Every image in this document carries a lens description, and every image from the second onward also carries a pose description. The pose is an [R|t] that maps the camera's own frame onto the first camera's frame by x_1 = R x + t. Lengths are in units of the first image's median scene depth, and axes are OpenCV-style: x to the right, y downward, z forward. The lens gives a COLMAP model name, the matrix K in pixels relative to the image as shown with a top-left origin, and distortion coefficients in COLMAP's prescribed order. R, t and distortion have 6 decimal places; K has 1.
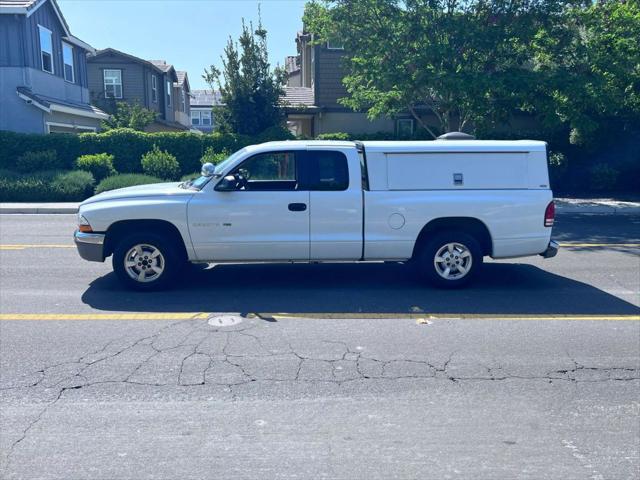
lens RADIAL K [[559.0, 0, 320.0], [0, 559.0, 240.0], [0, 0, 1]] dist [0.039224, -0.015117]
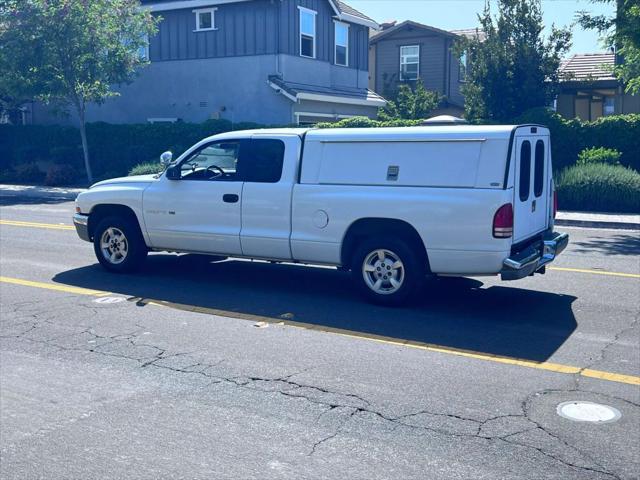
lens RADIAL K [[749.9, 0, 320.0], [0, 749.9, 240.0], [0, 0, 1]] dist [0.169309, -0.448324]
pose [[0.833753, 0.068881, -0.547824, 0.776647], [-0.085481, 0.996328, -0.004824, 0.004530], [0.545480, 0.050851, 0.836580, 0.015476]]
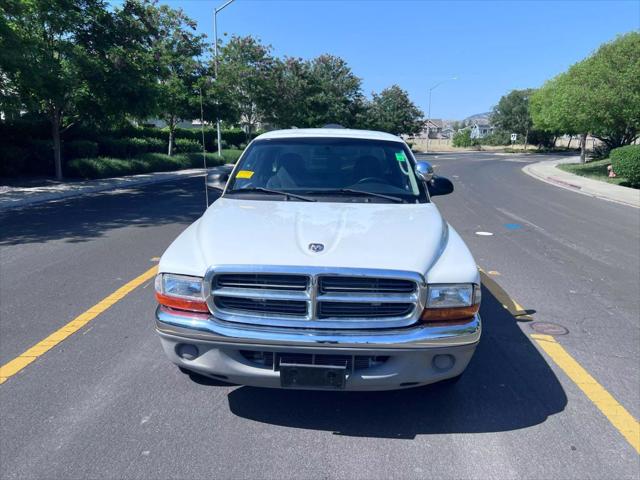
lens RADIAL K [[483.8, 0, 320.0], [0, 483.8, 240.0], [0, 0, 1]] dist [0.060394, -0.094405]
pose [[0.107109, -0.202152, 0.973479, -0.808255], [0.146580, 0.971624, 0.185639, -0.170530], [-0.983383, 0.122809, 0.133701, 1.038934]]
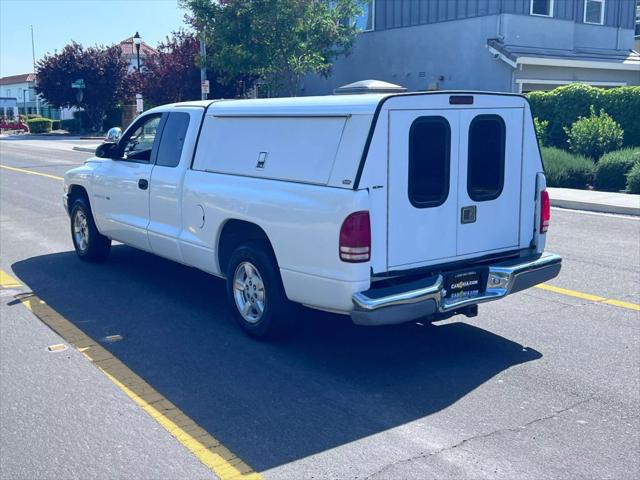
lens RADIAL K [[749.9, 0, 320.0], [0, 749.9, 240.0], [0, 0, 1]] dist [0.169309, -0.448324]
pose [[0.537390, 0.136039, -0.832289, 0.976501], [-0.131920, 0.988315, 0.076363, -0.093984], [0.832952, 0.068759, 0.549056, 0.613547]]
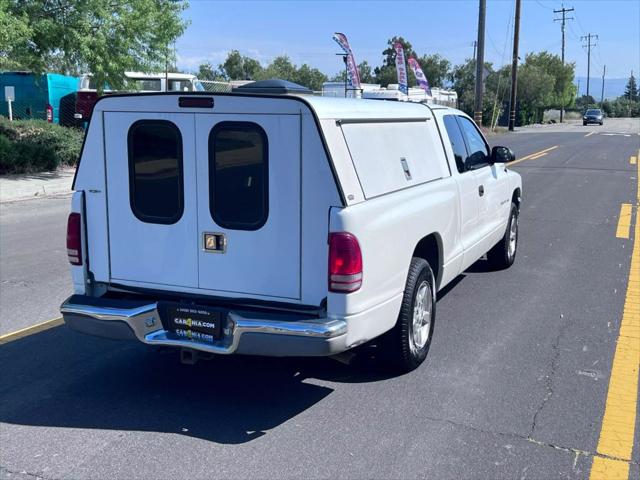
lens RADIAL K [[749.9, 0, 320.0], [0, 749.9, 240.0], [0, 0, 1]] dist [0.169309, -0.448324]
pose [[-0.457062, 0.148059, -0.877025, 0.924677], [-0.156634, 0.957238, 0.243230, -0.250722], [0.875534, 0.248543, -0.414326, 1.505300]]
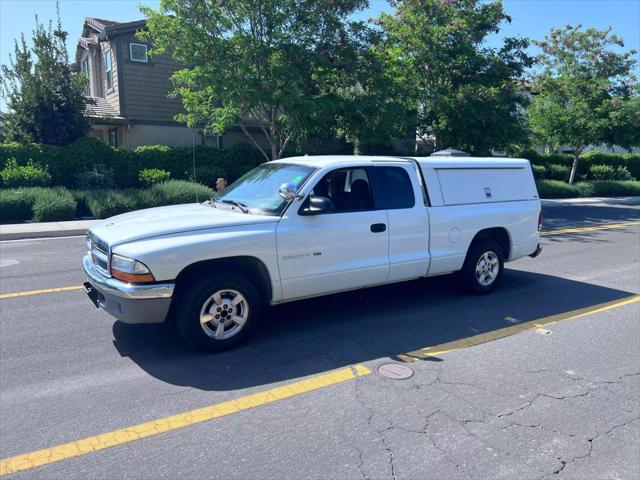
lens RADIAL K [[483.8, 0, 320.0], [0, 483.8, 240.0], [0, 0, 1]] dist [0.060394, -0.094405]
pose [[0.862369, -0.076473, 0.500471, -0.513468], [0.076659, 0.996852, 0.020229, -0.061701], [-0.500443, 0.020921, 0.865517, 0.352276]]
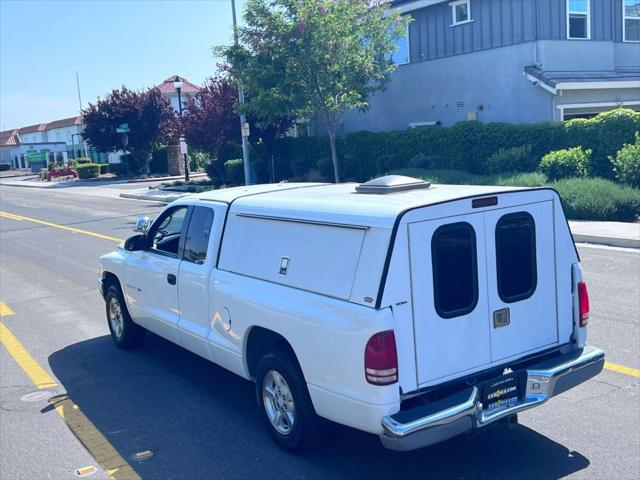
lens RADIAL K [[751.0, 0, 334.0], [0, 751.0, 239.0], [0, 0, 1]] dist [0.166946, -0.457842]
pose [[0.501980, 0.083304, -0.860858, 0.958965], [-0.073880, 0.995843, 0.053285, -0.184780], [0.861718, 0.036852, 0.506047, 0.645670]]
